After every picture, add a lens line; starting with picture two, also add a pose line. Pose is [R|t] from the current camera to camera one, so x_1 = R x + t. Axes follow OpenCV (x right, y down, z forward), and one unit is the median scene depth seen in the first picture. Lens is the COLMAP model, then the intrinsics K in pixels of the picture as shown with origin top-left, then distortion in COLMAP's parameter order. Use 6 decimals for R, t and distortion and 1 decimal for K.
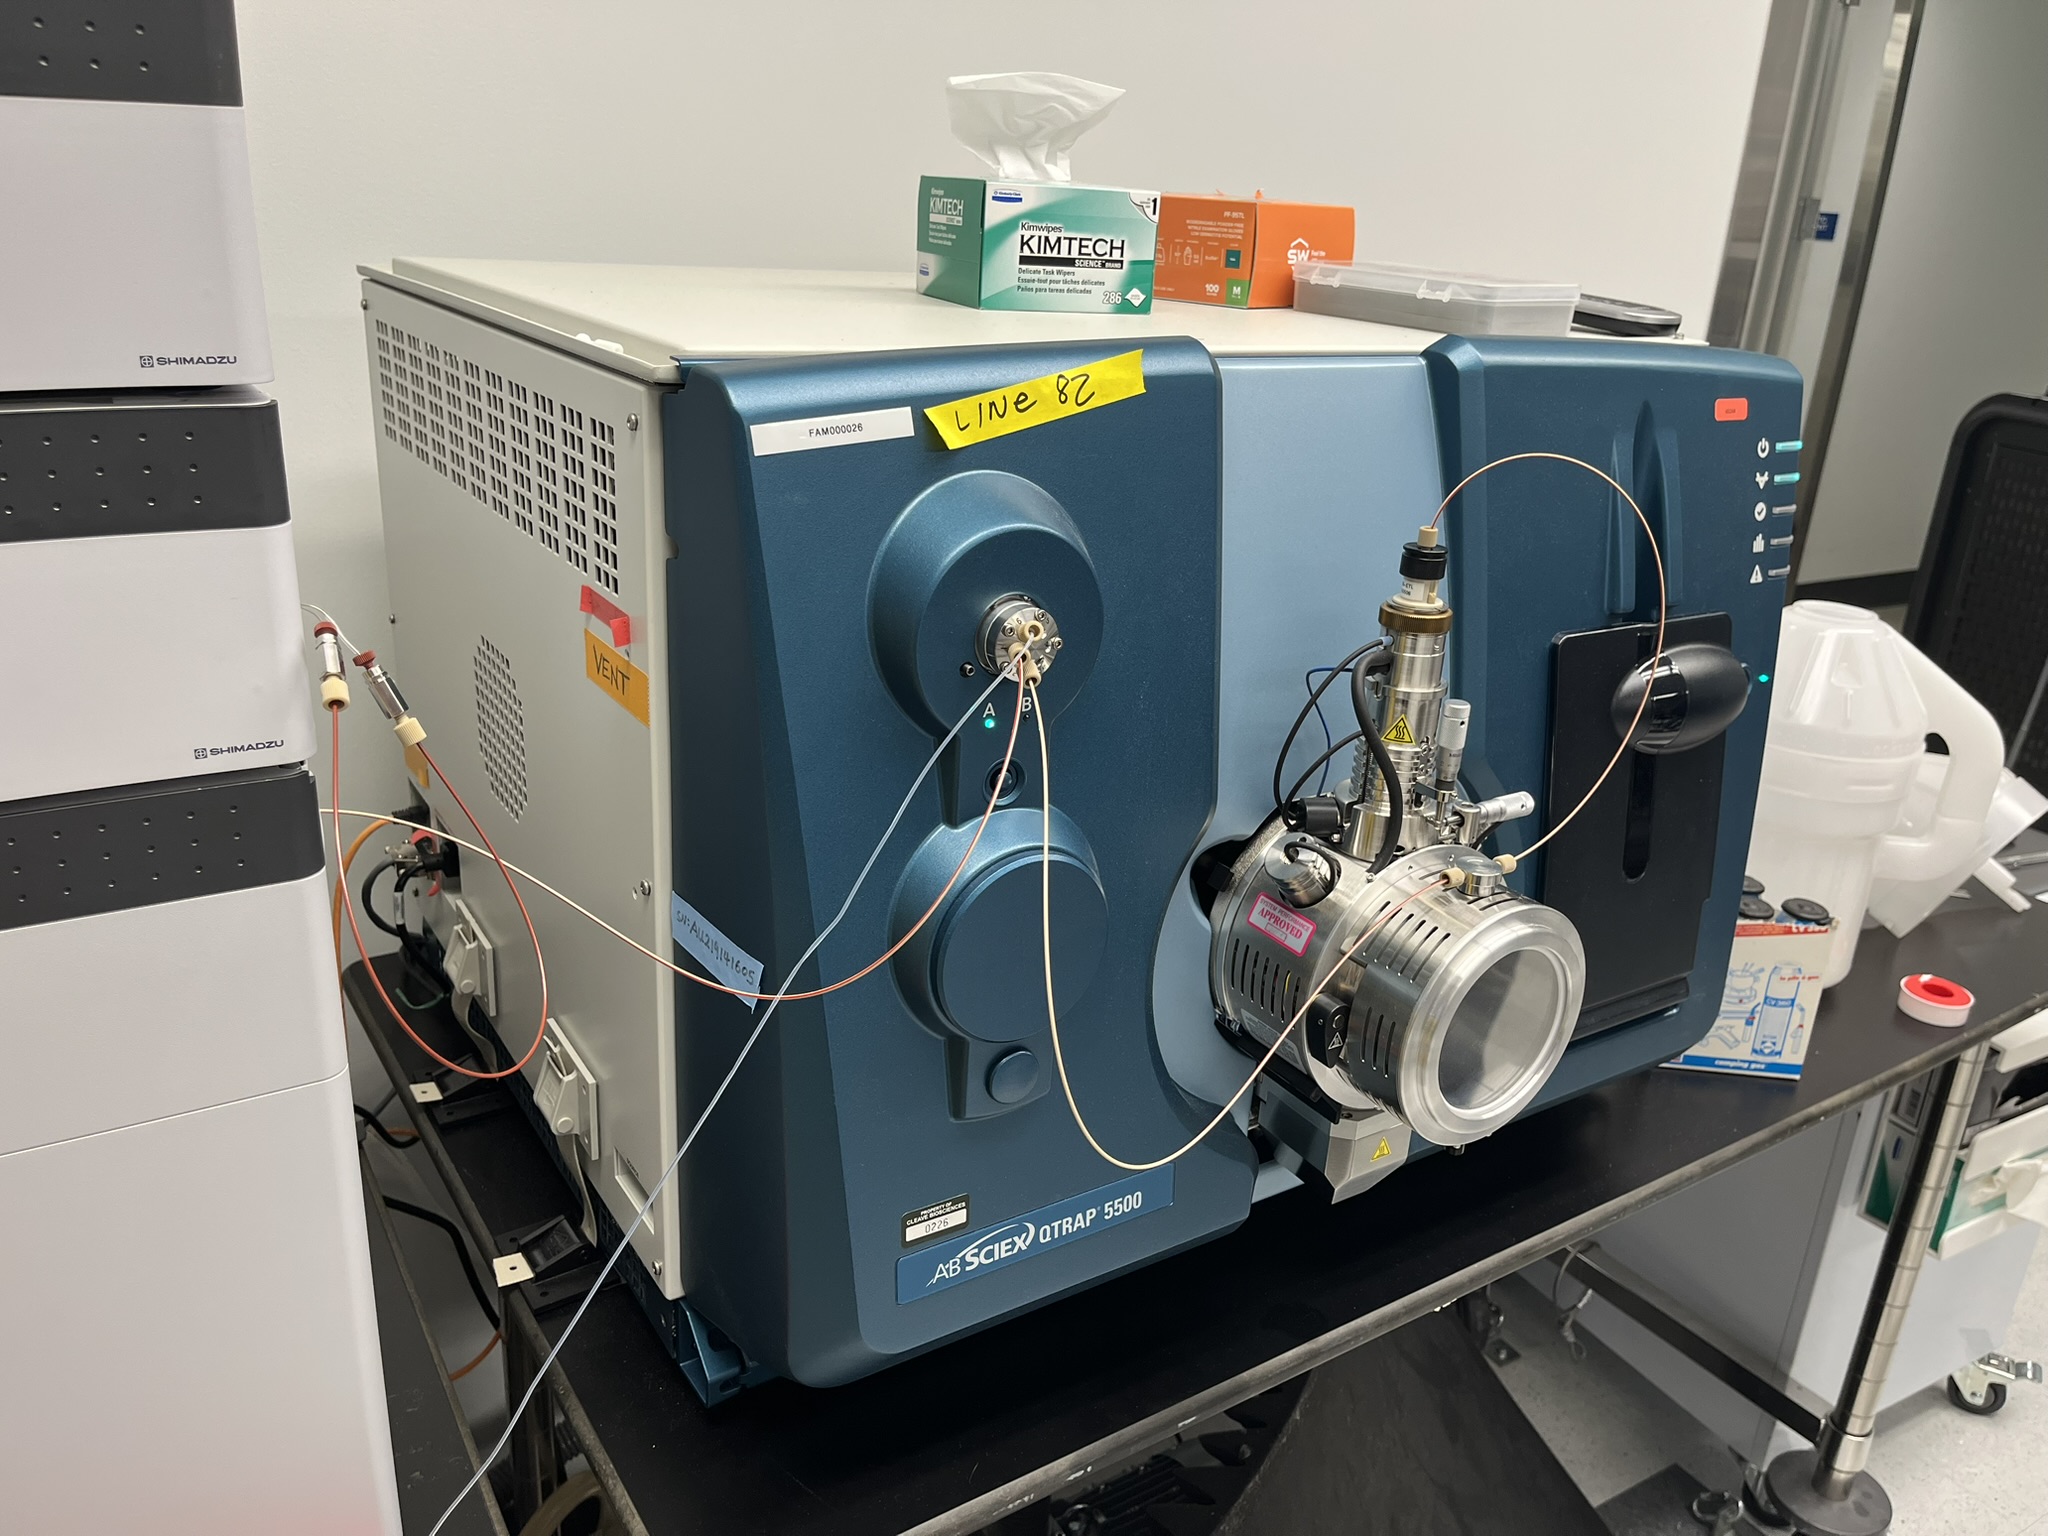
lens RADIAL K [[1559.7, 0, 1024.0], [0, 1559.7, 768.0], [0, 0, 1]] dist [-0.010950, -0.011425]
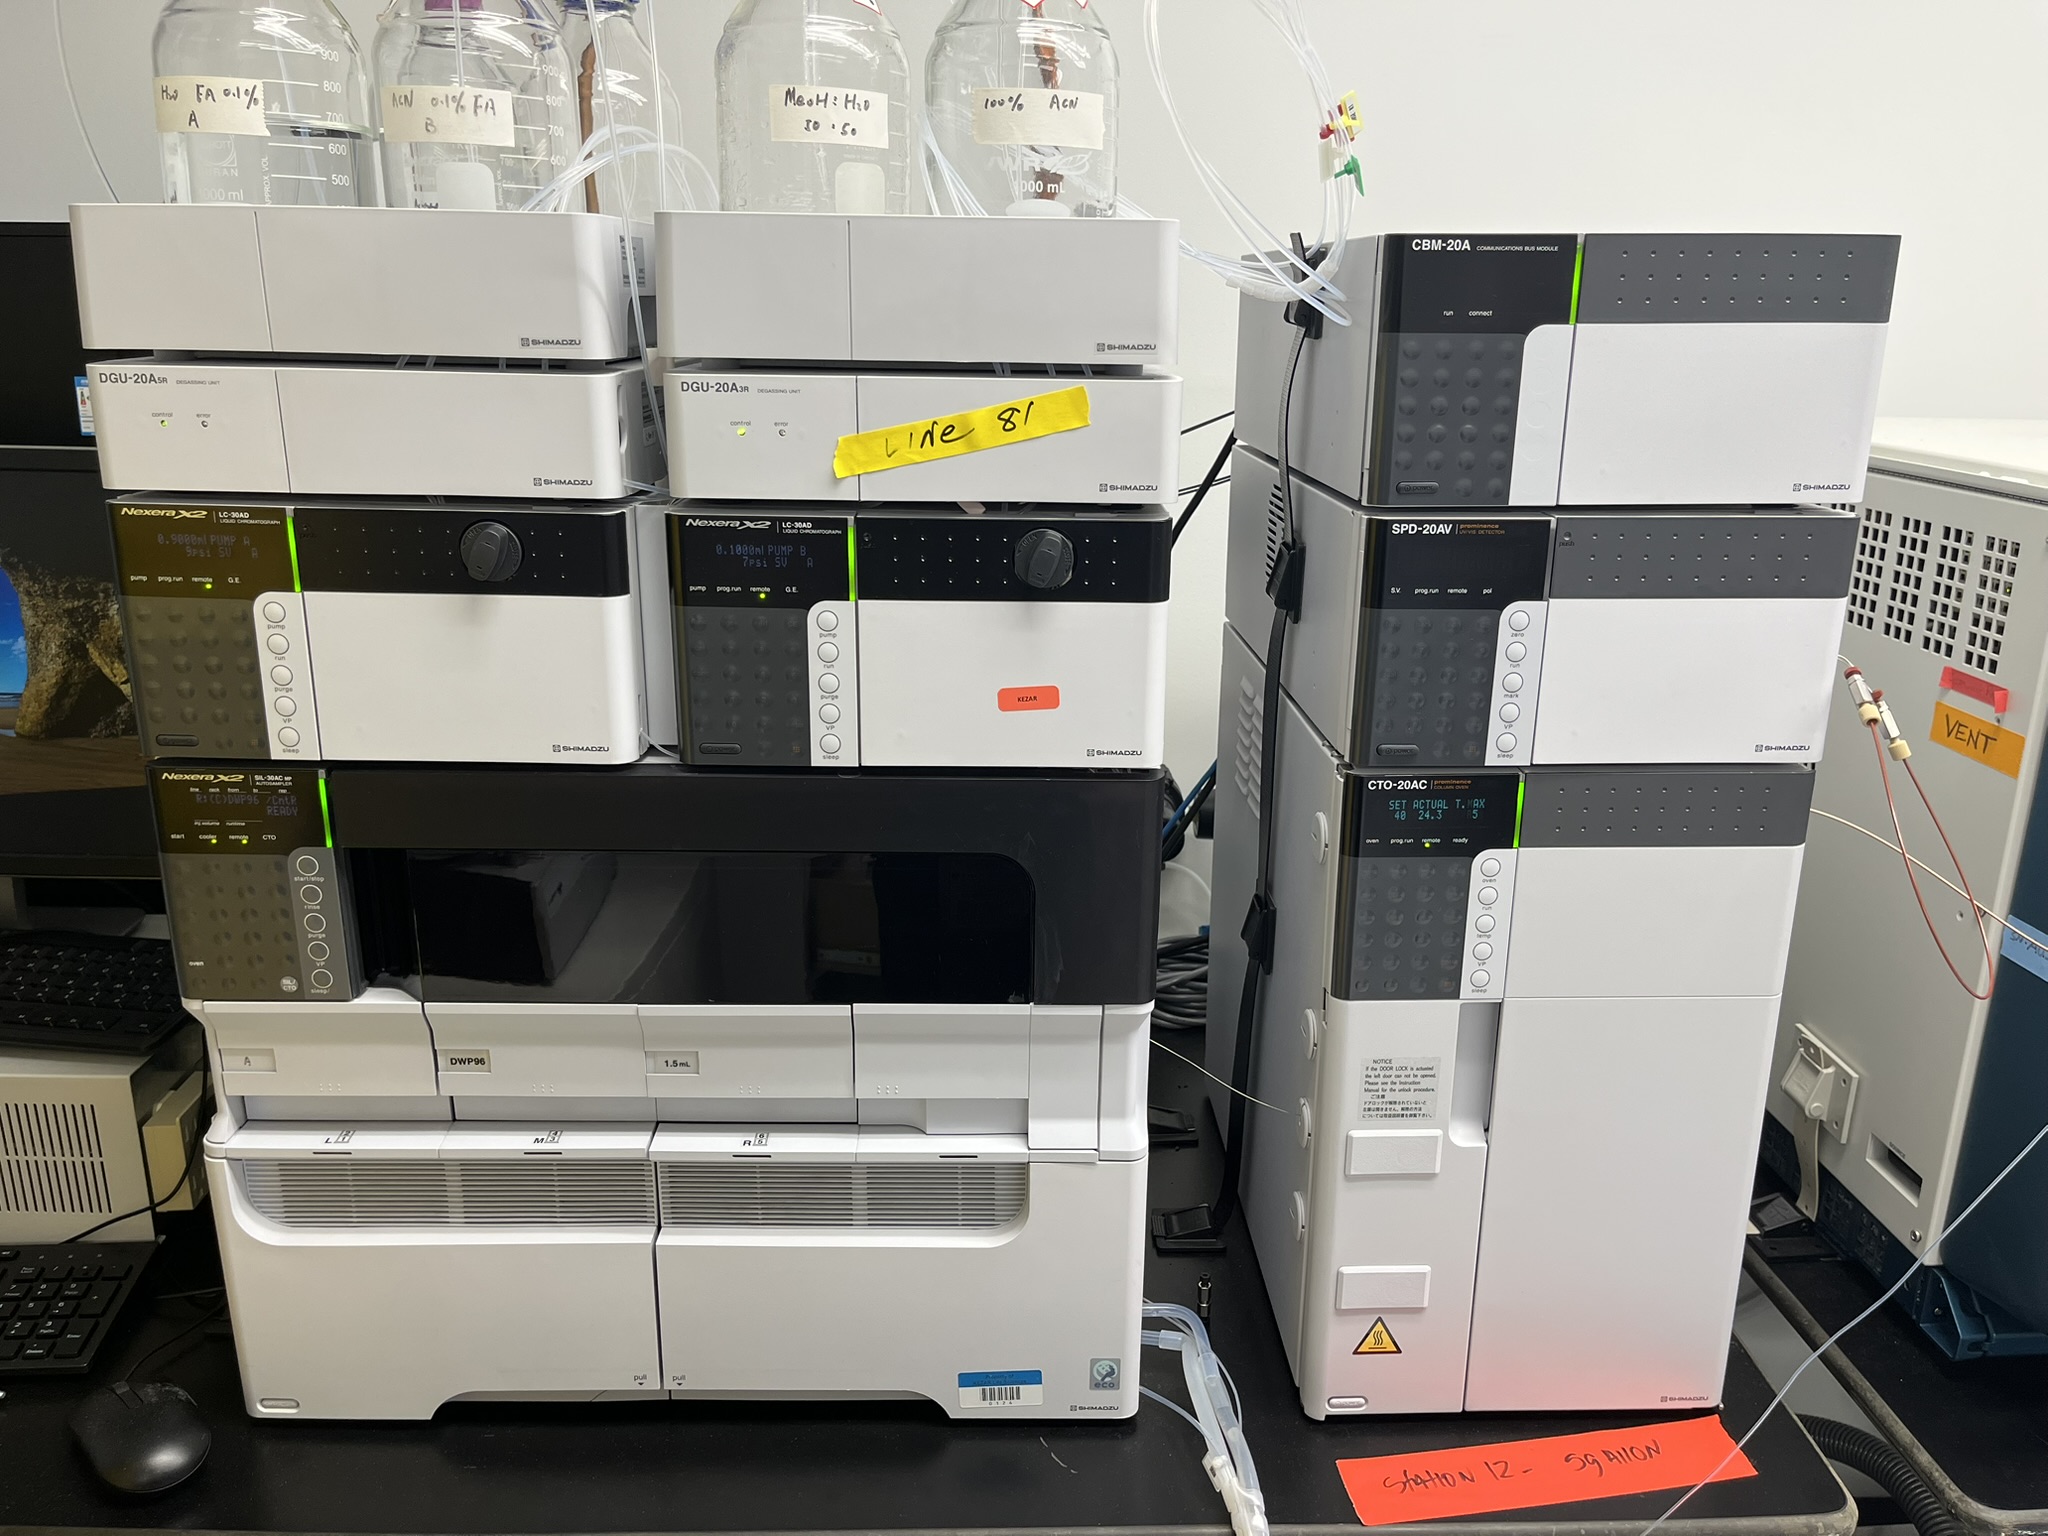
lens RADIAL K [[1559.7, 0, 1024.0], [0, 1559.7, 768.0], [0, 0, 1]] dist [-0.010950, -0.011425]
pose [[0.851942, 0.099468, -0.514103, -0.265509], [-0.143010, 0.988665, -0.045702, 0.129129], [0.503730, 0.112458, 0.856510, -0.450381]]
